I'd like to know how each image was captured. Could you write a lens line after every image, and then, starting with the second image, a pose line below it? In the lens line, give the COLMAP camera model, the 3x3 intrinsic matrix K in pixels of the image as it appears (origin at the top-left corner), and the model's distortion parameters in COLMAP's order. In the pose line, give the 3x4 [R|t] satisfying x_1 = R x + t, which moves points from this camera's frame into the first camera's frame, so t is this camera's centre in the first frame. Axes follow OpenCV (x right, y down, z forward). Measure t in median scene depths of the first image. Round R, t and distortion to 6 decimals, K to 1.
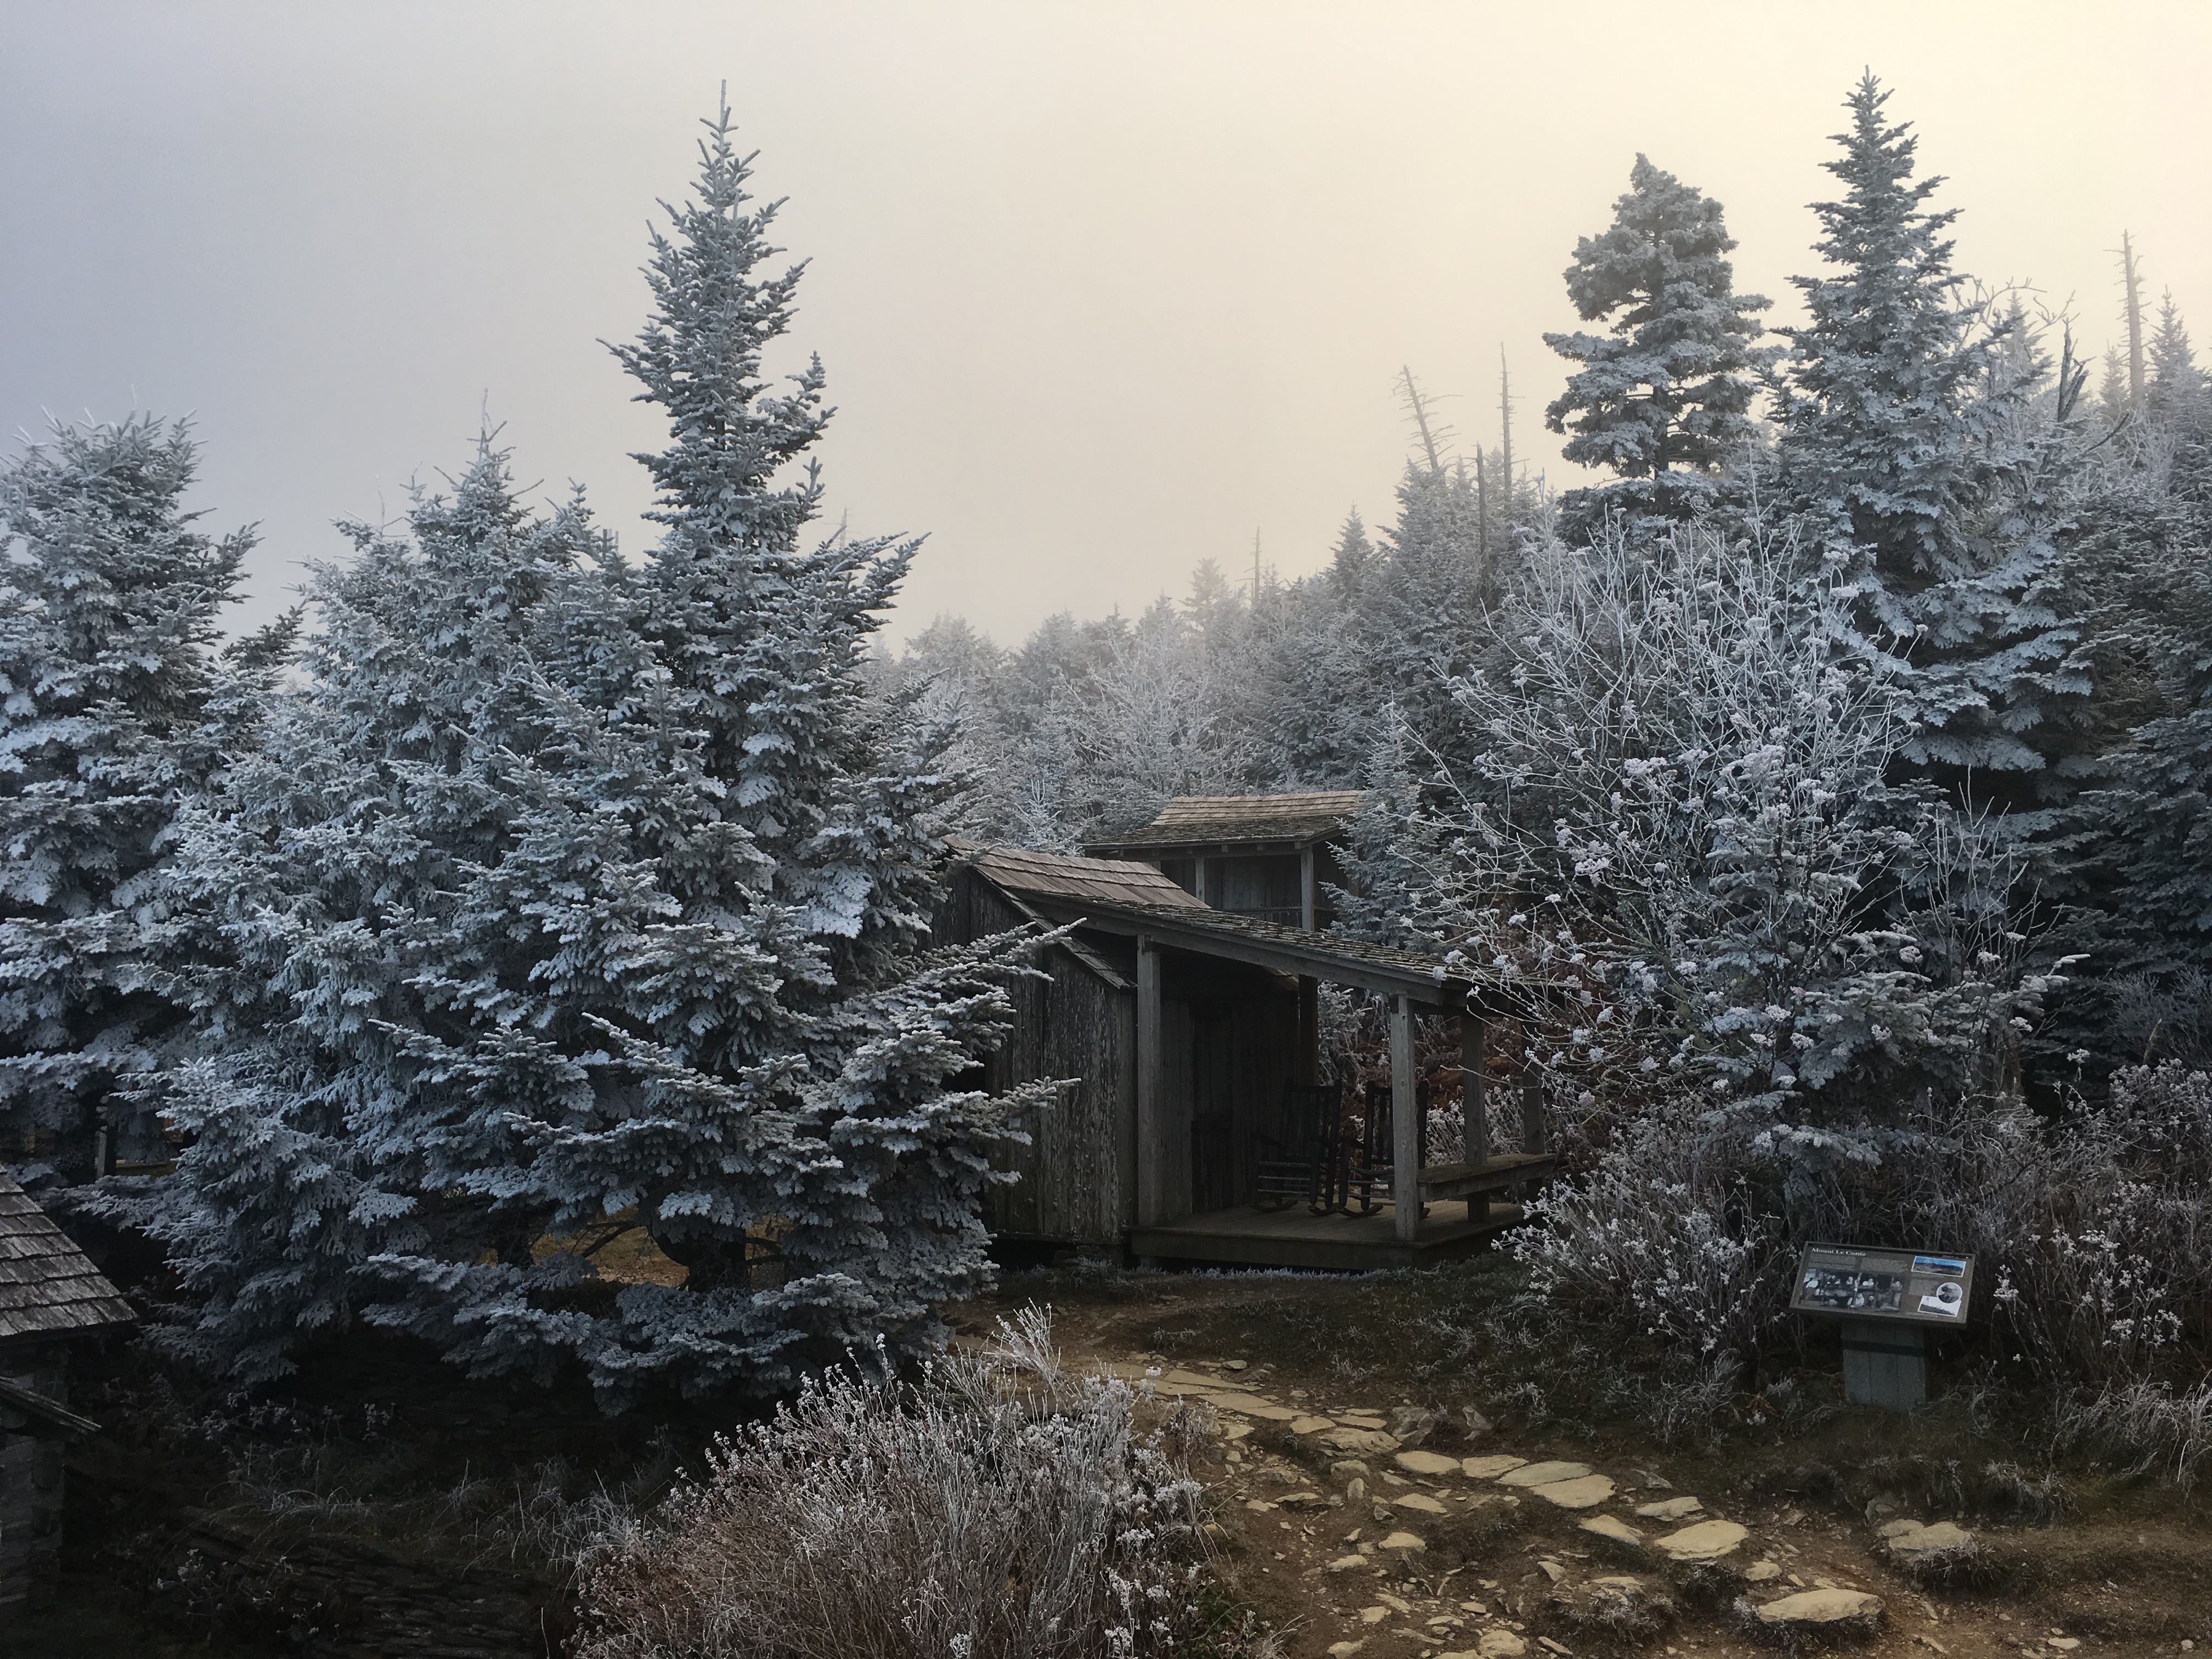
lens RADIAL K [[1912.6, 0, 1104.4], [0, 1912.6, 791.4], [0, 0, 1]] dist [0.094579, -0.125469]
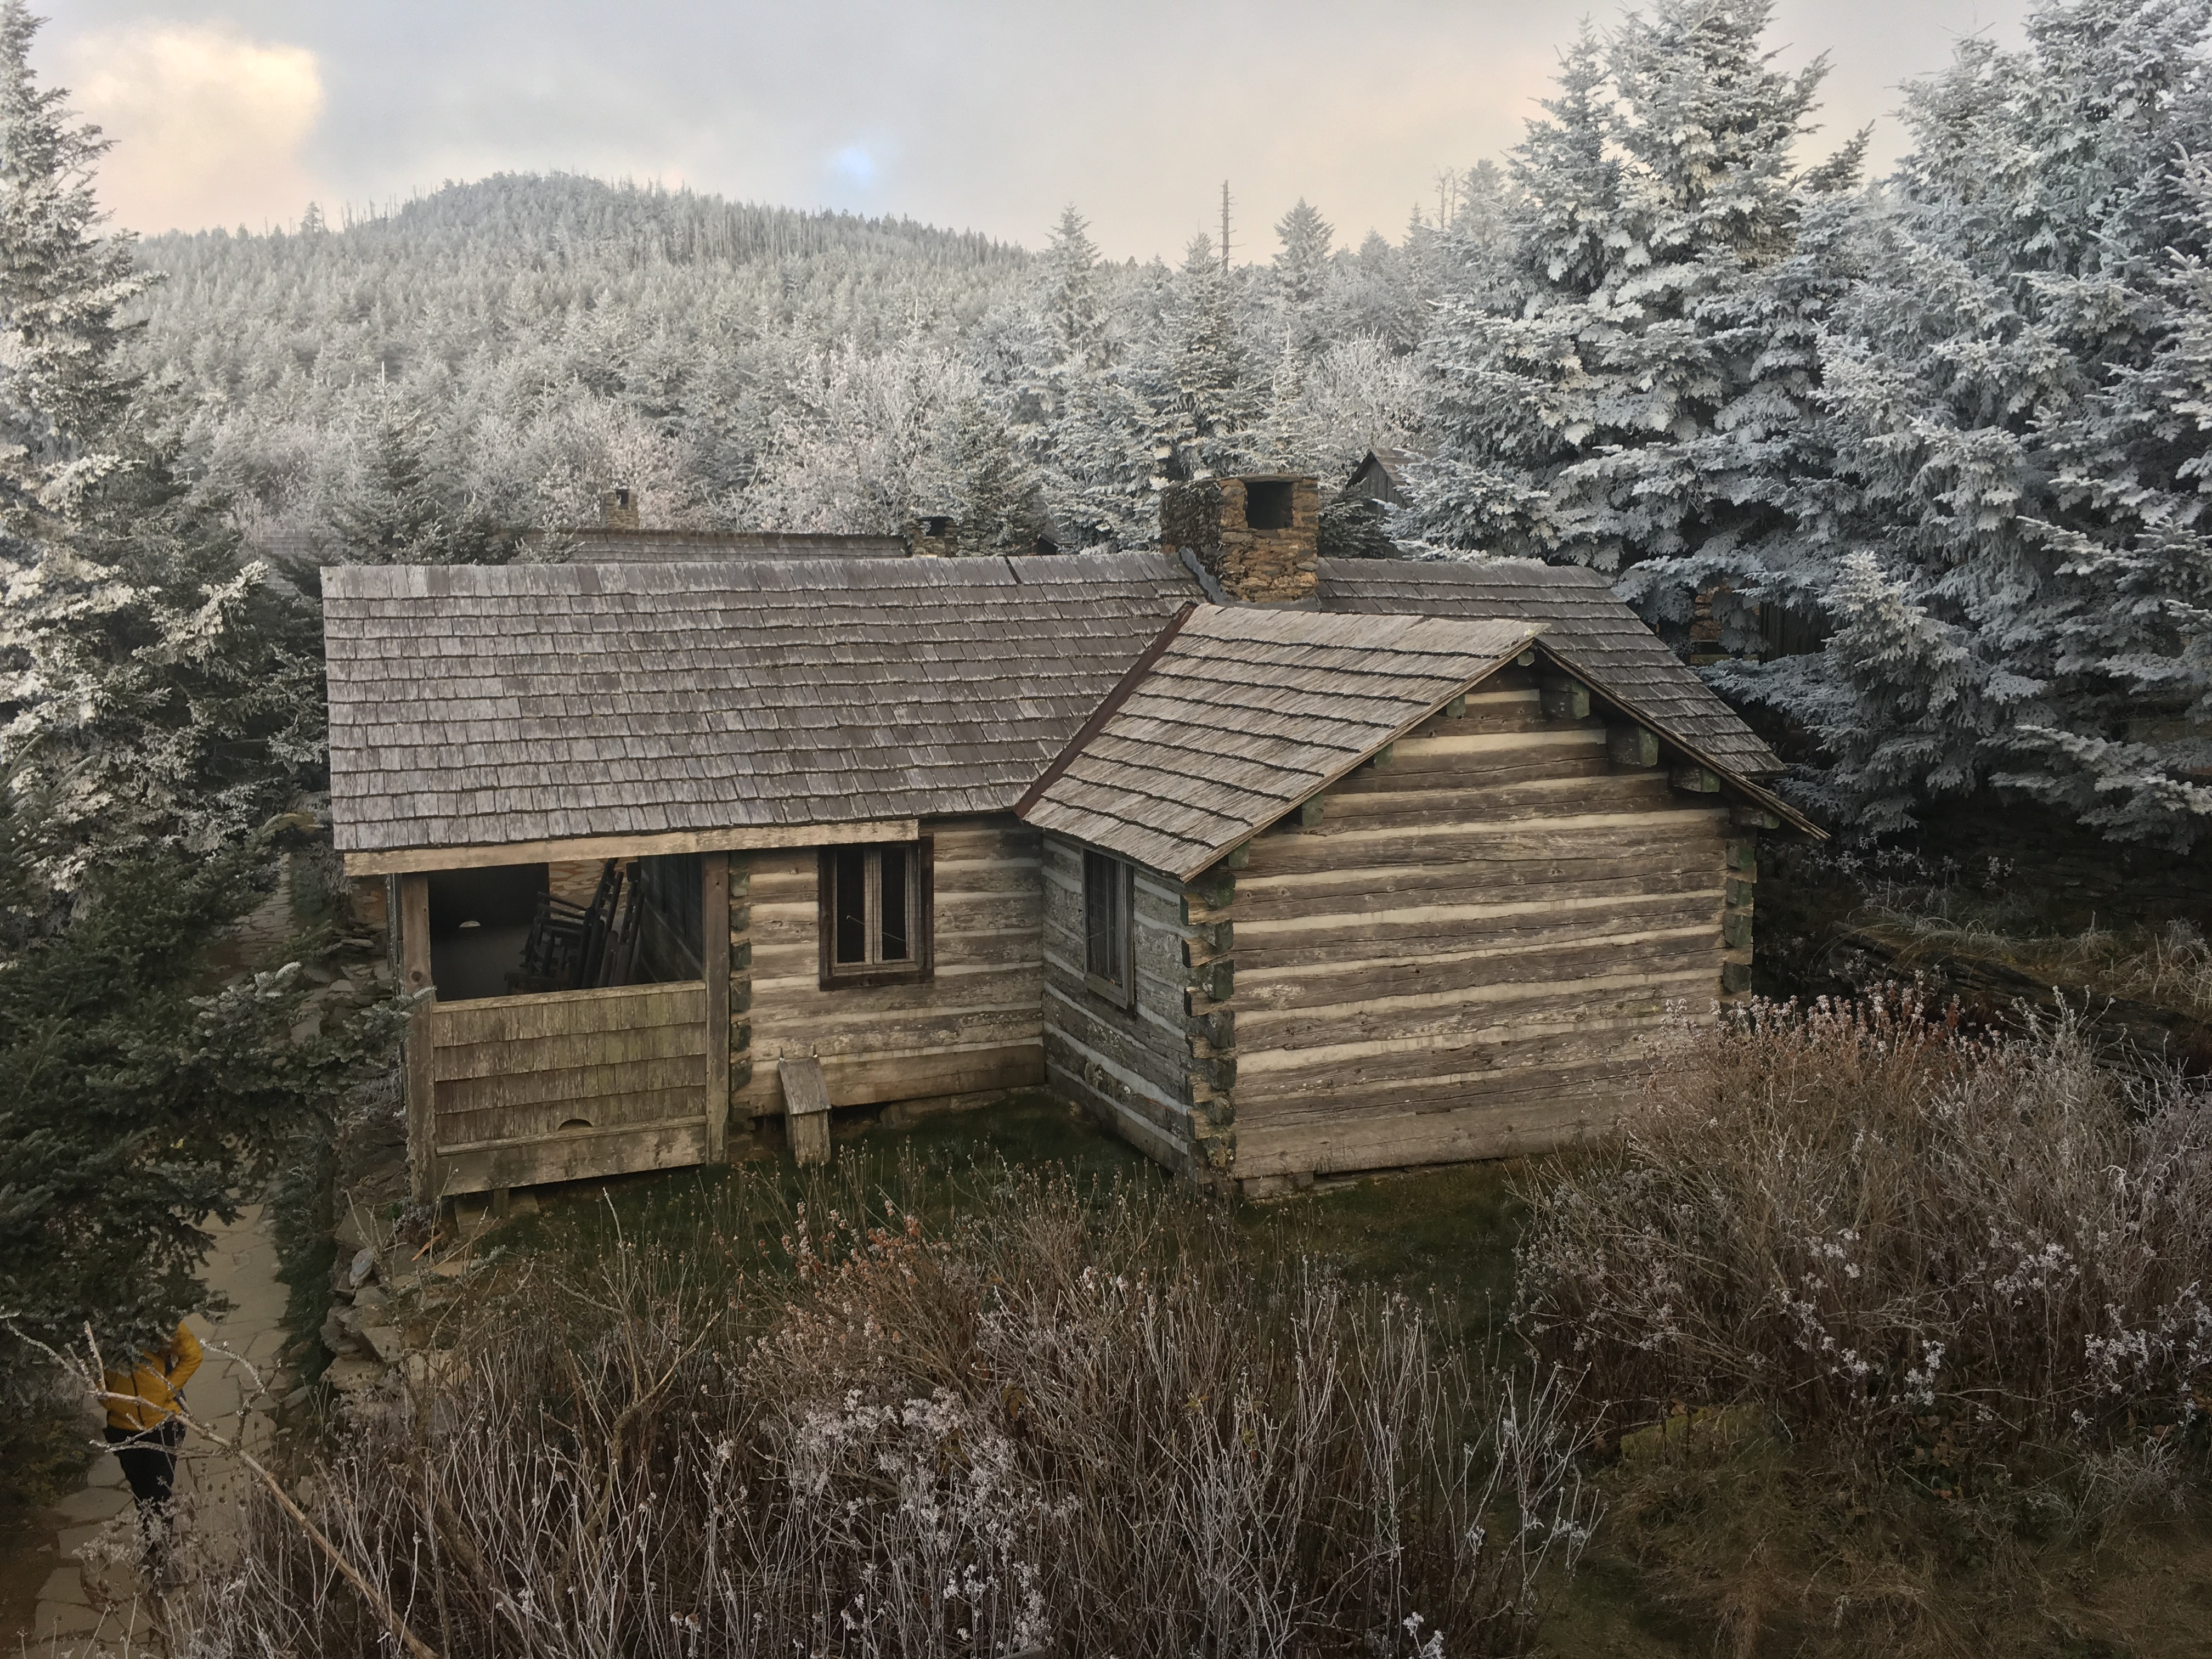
lens RADIAL K [[1912.6, 0, 1104.4], [0, 1912.6, 791.4], [0, 0, 1]] dist [0.094579, -0.125469]
pose [[0.759806, 0.077264, -0.645543, -0.039654], [0.081396, 0.973797, 0.212355, -0.006234], [0.645035, -0.213893, 0.733608, -0.152193]]
